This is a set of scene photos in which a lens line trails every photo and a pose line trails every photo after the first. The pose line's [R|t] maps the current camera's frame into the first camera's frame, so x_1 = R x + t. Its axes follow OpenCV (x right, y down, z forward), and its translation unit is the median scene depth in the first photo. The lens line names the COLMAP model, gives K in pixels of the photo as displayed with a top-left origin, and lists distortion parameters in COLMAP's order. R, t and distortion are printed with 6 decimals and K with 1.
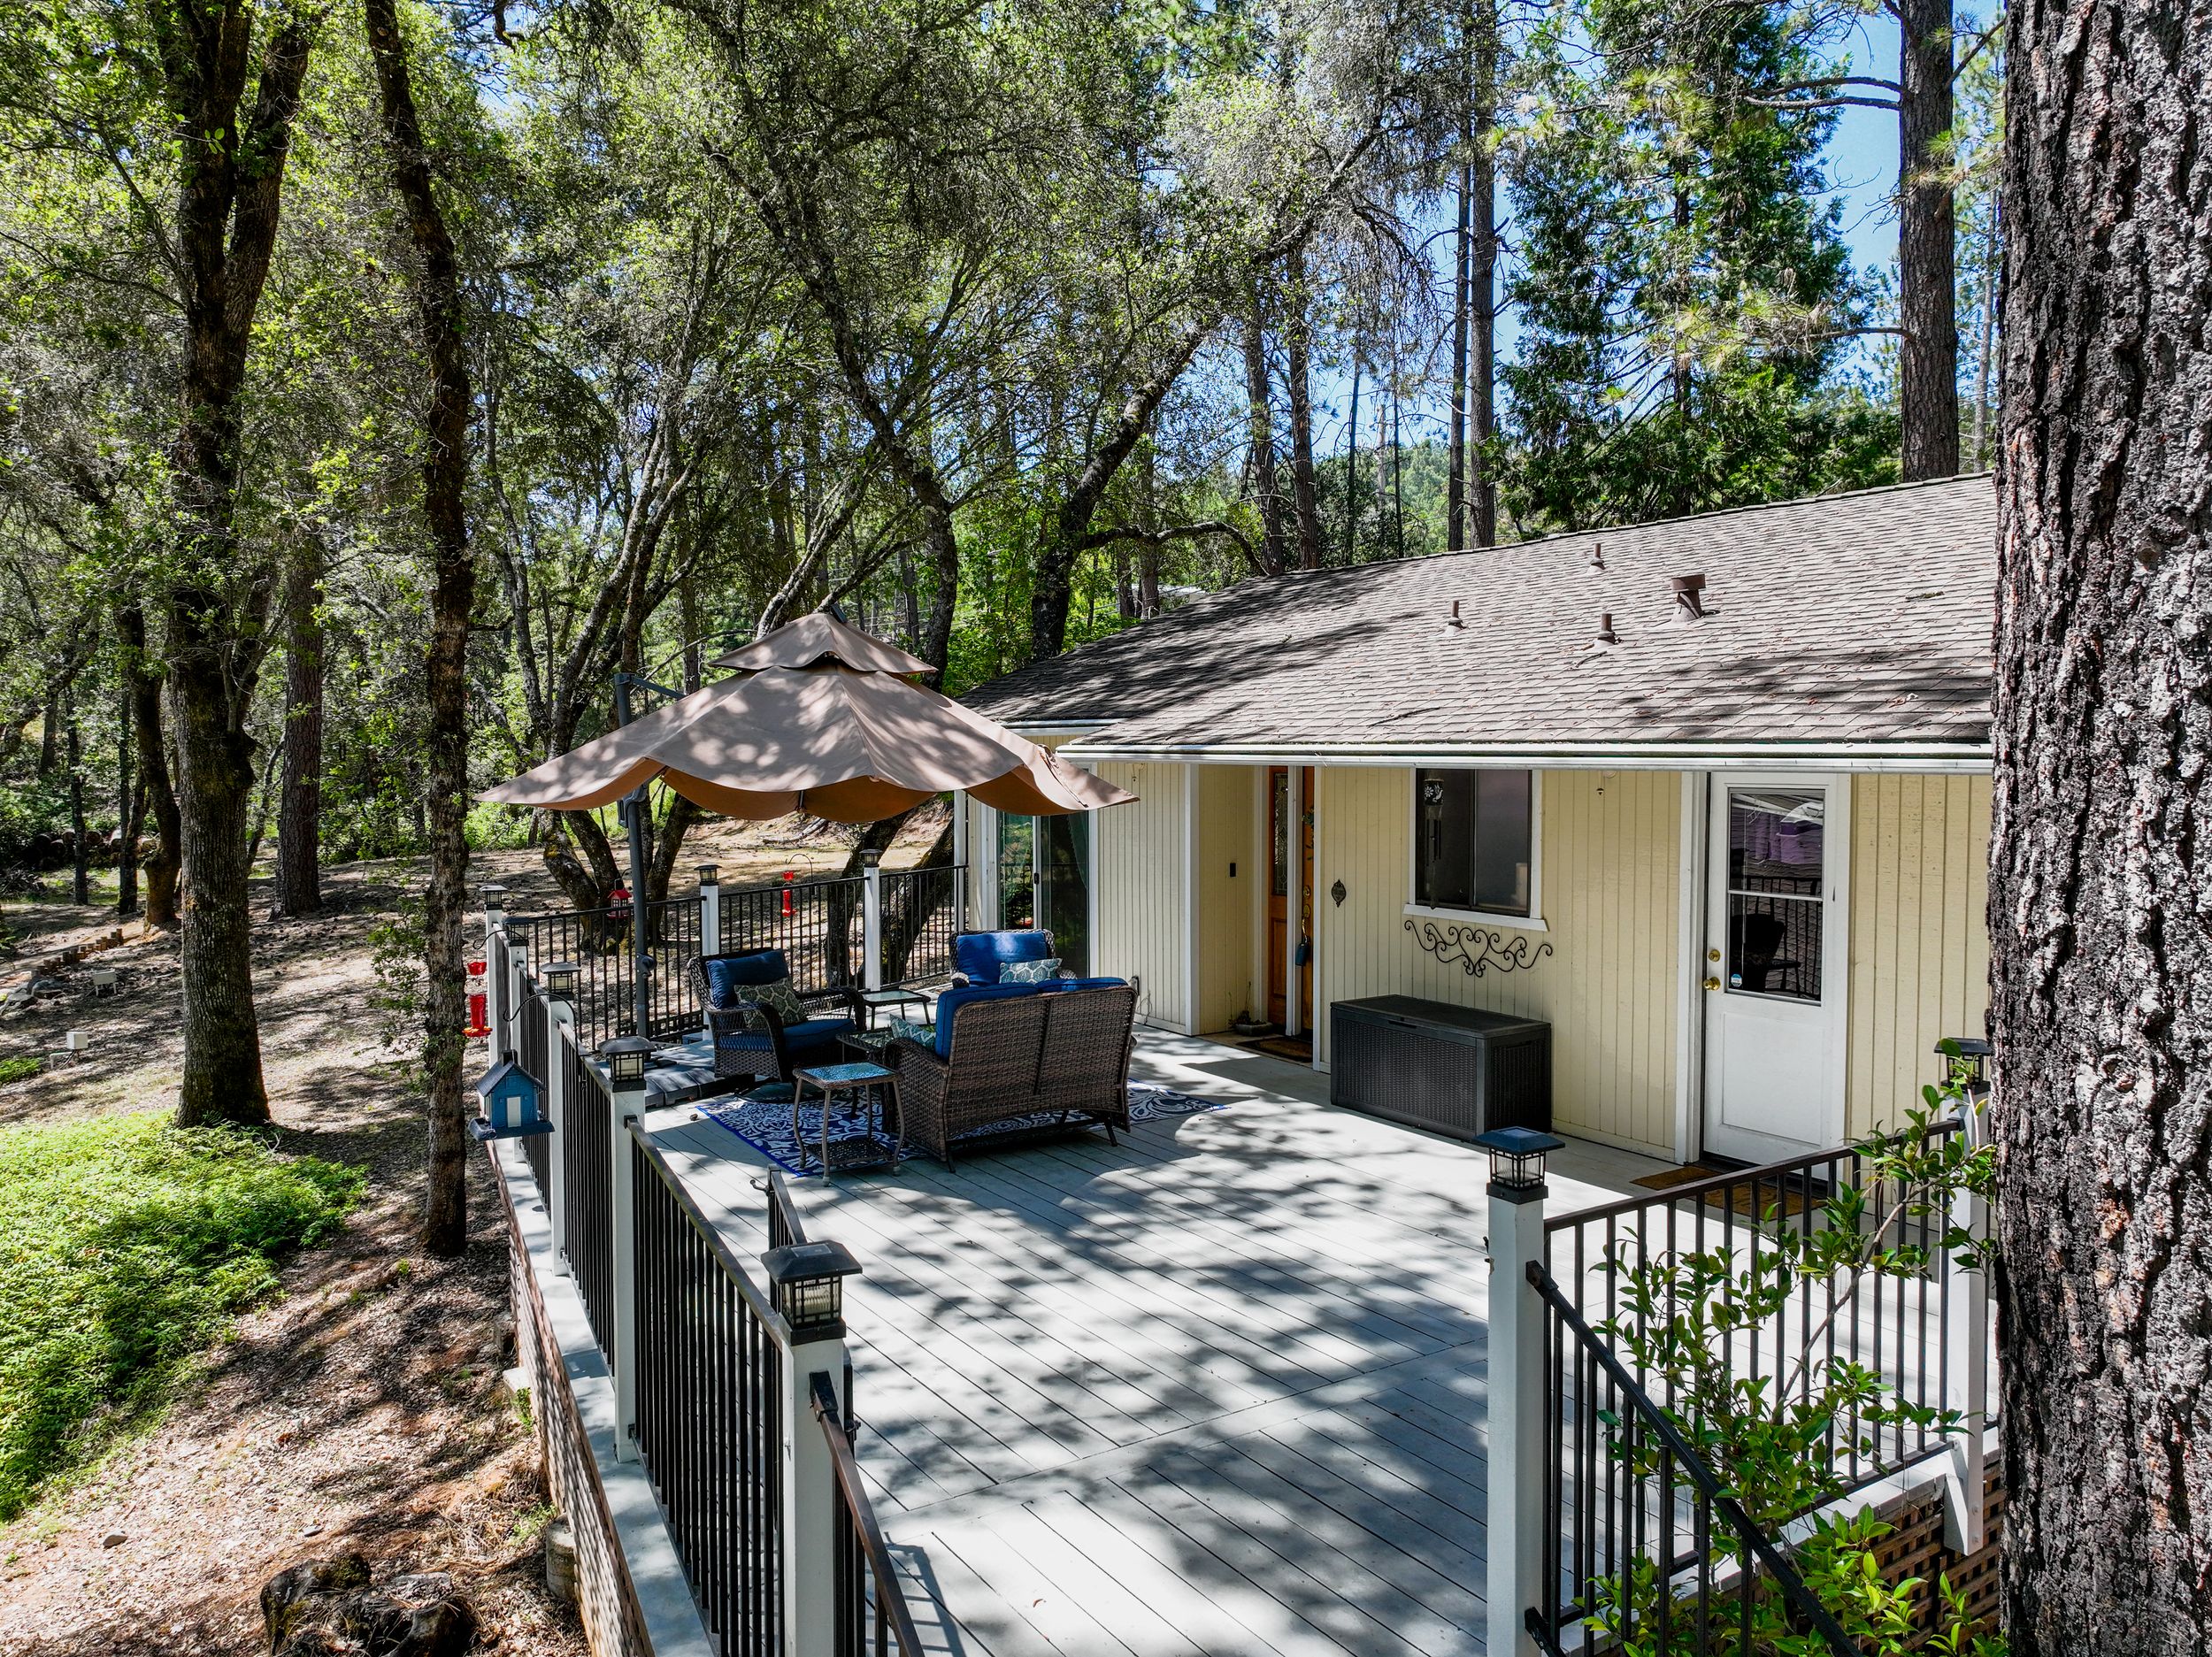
lens RADIAL K [[1567.7, 0, 1119.3], [0, 1567.7, 827.8], [0, 0, 1]] dist [0.011607, 0.008596]
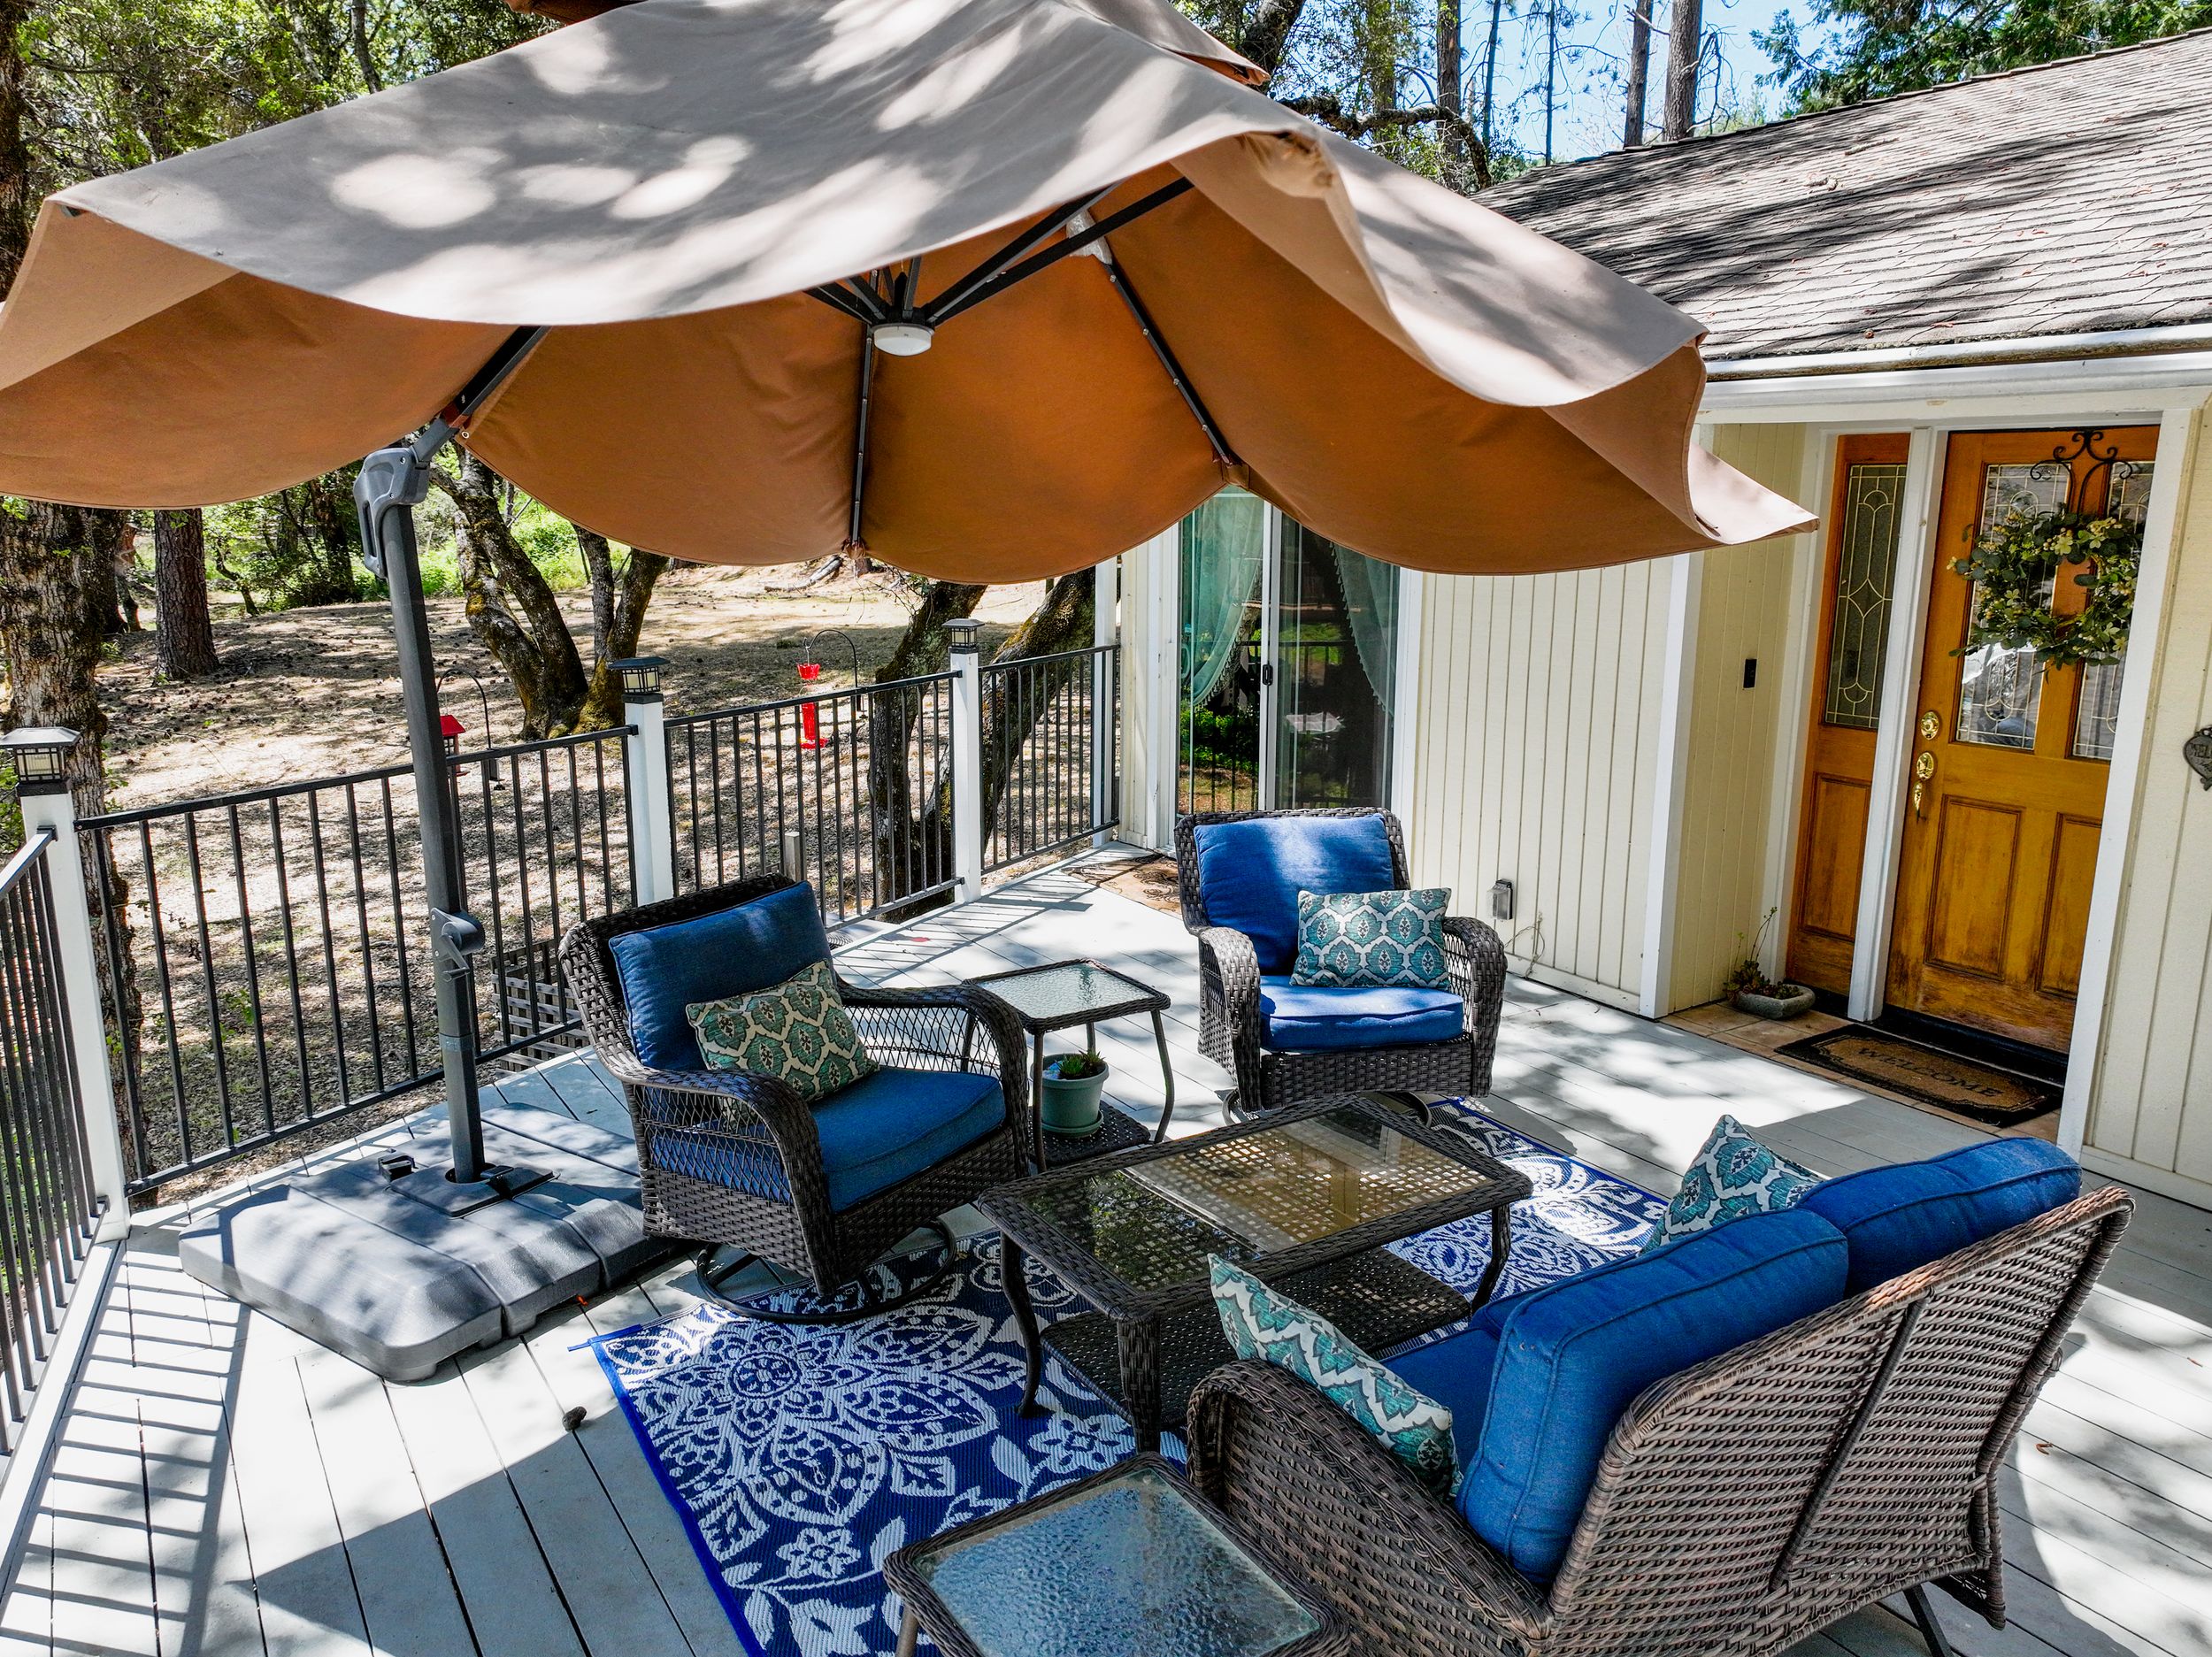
lens RADIAL K [[1570.5, 0, 1090.2], [0, 1570.5, 823.9], [0, 0, 1]] dist [0.008135, 0.003434]
pose [[0.999739, 0.010817, -0.020138, -0.372928], [-0.007539, 0.987689, 0.156250, -0.003109], [0.021581, -0.156057, 0.987512, 1.675181]]
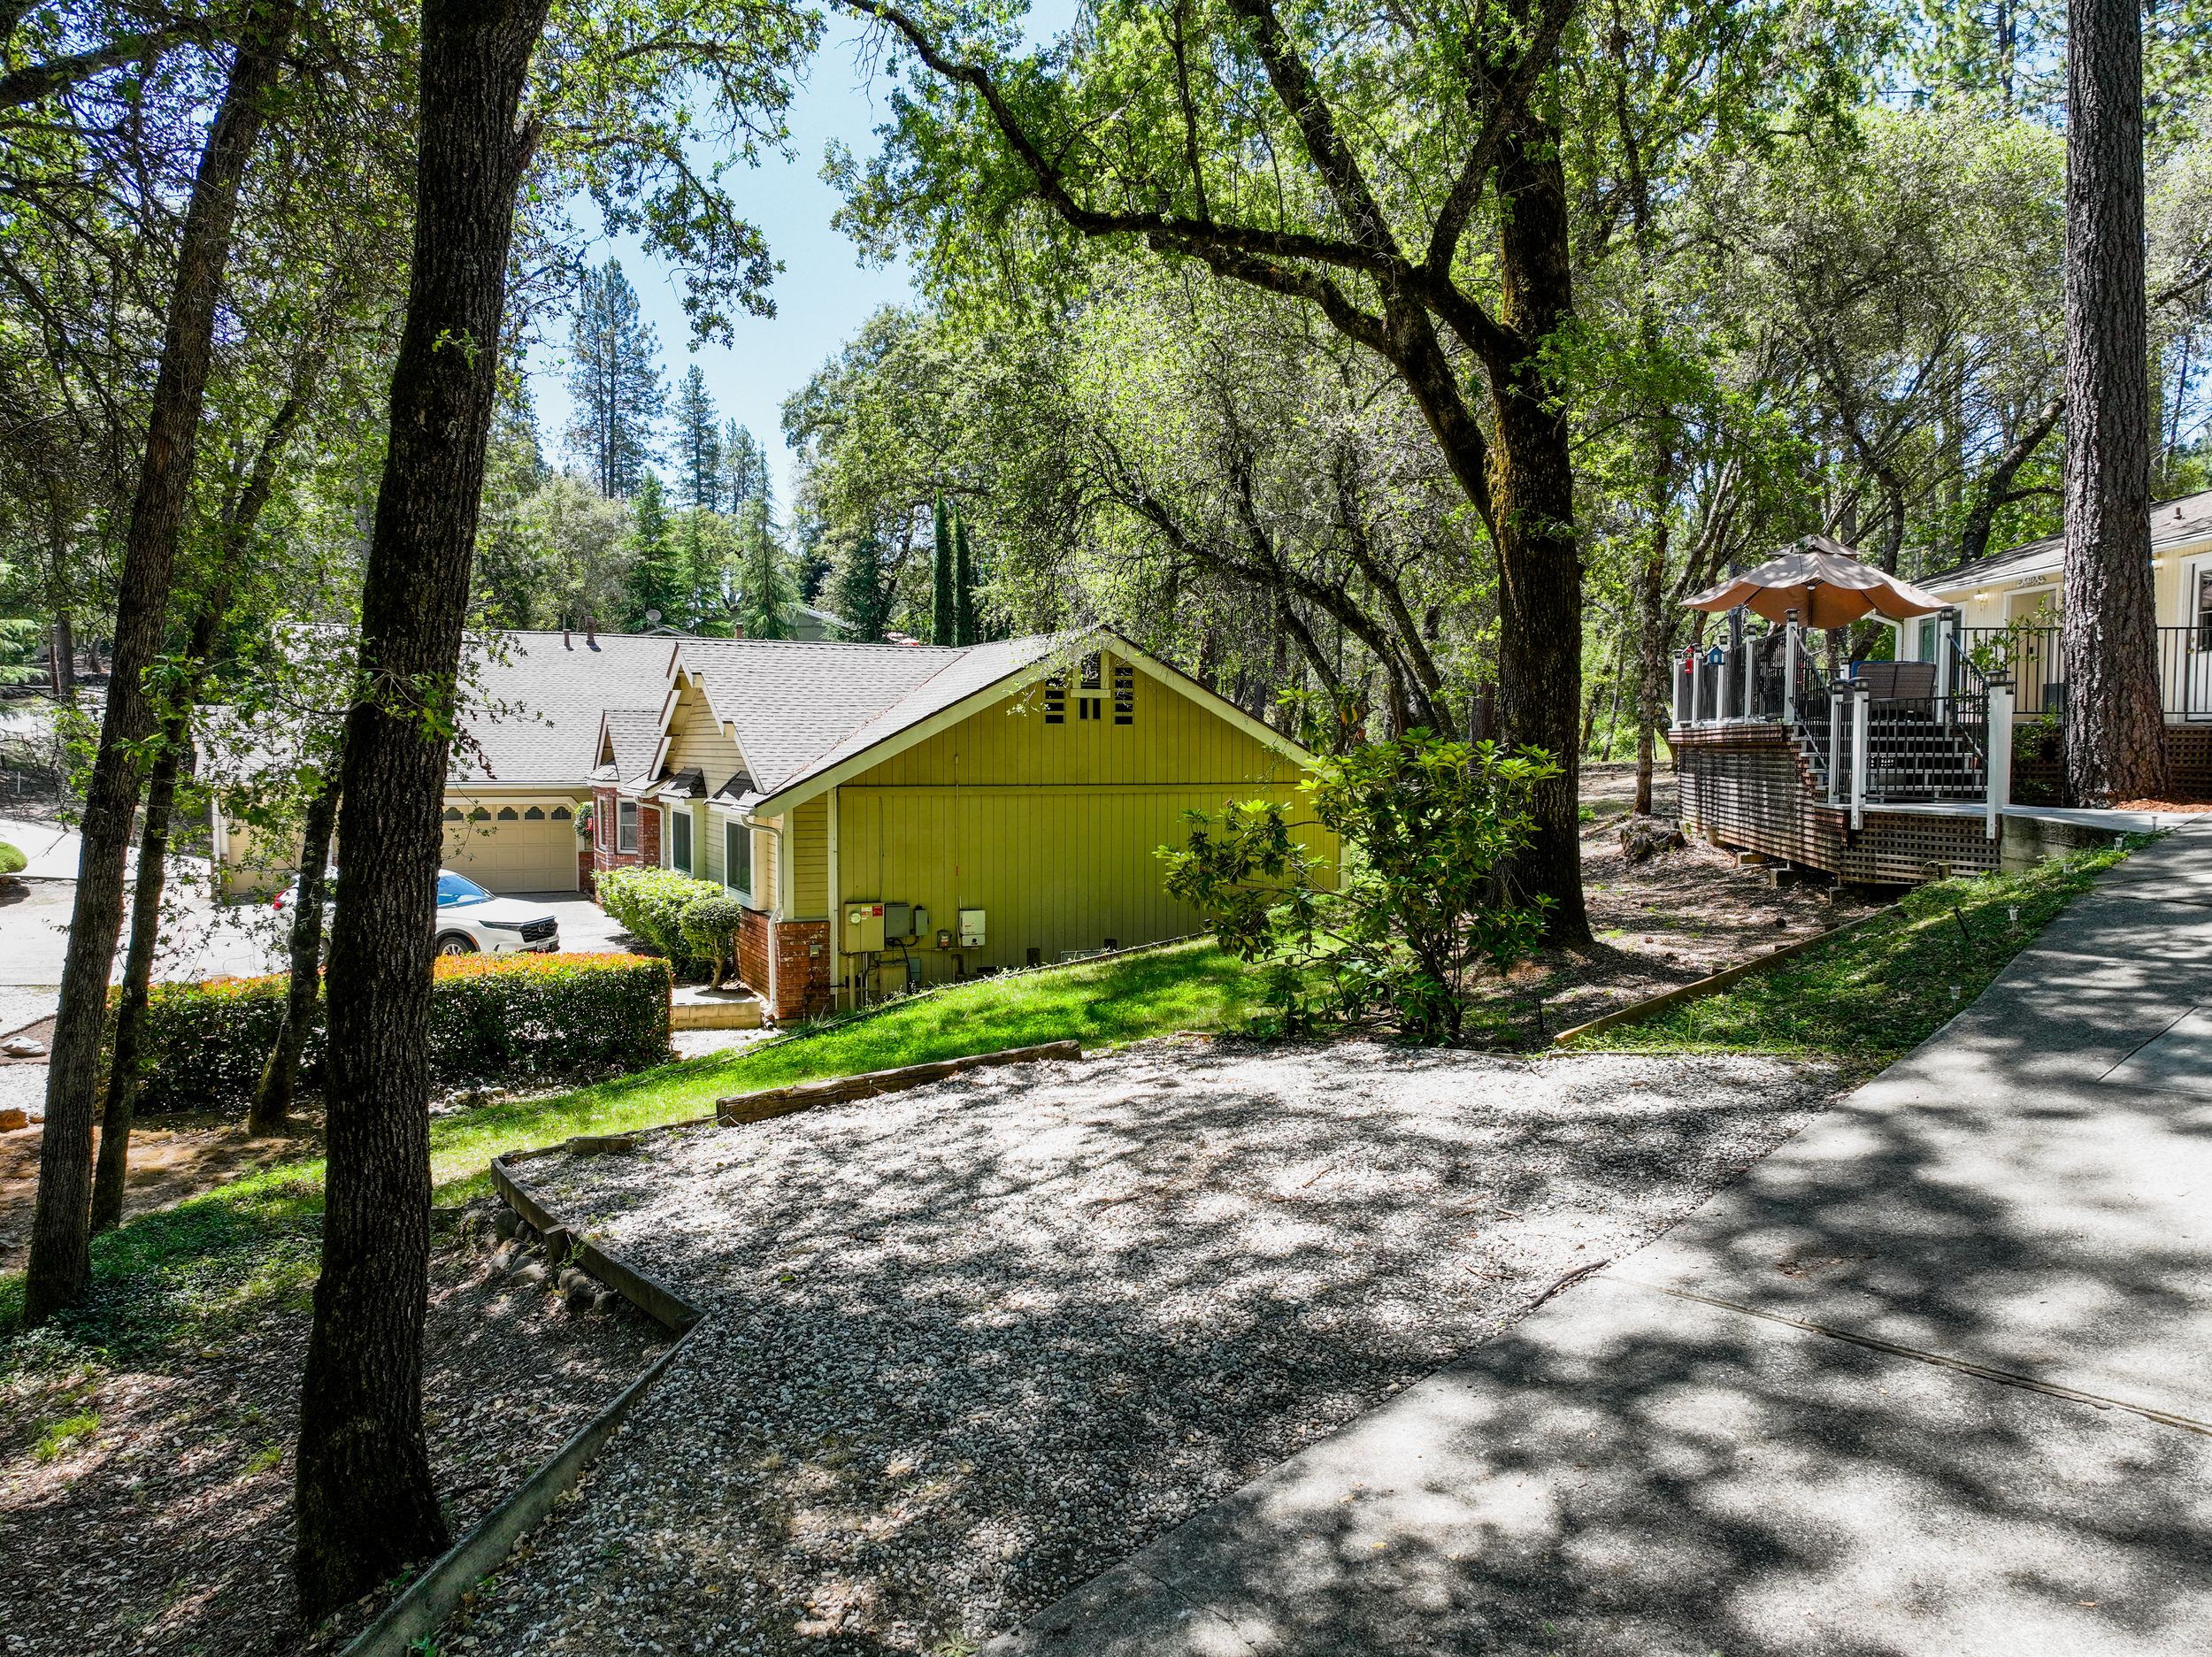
lens RADIAL K [[1563.2, 0, 1120.8], [0, 1563.2, 826.2], [0, 0, 1]] dist [-0.003780, 0.030944]
pose [[0.808163, 0.037195, -0.587783, 1.185798], [-0.037846, 0.999221, 0.011195, 1.016860], [0.587741, 0.013198, 0.808941, -4.974287]]
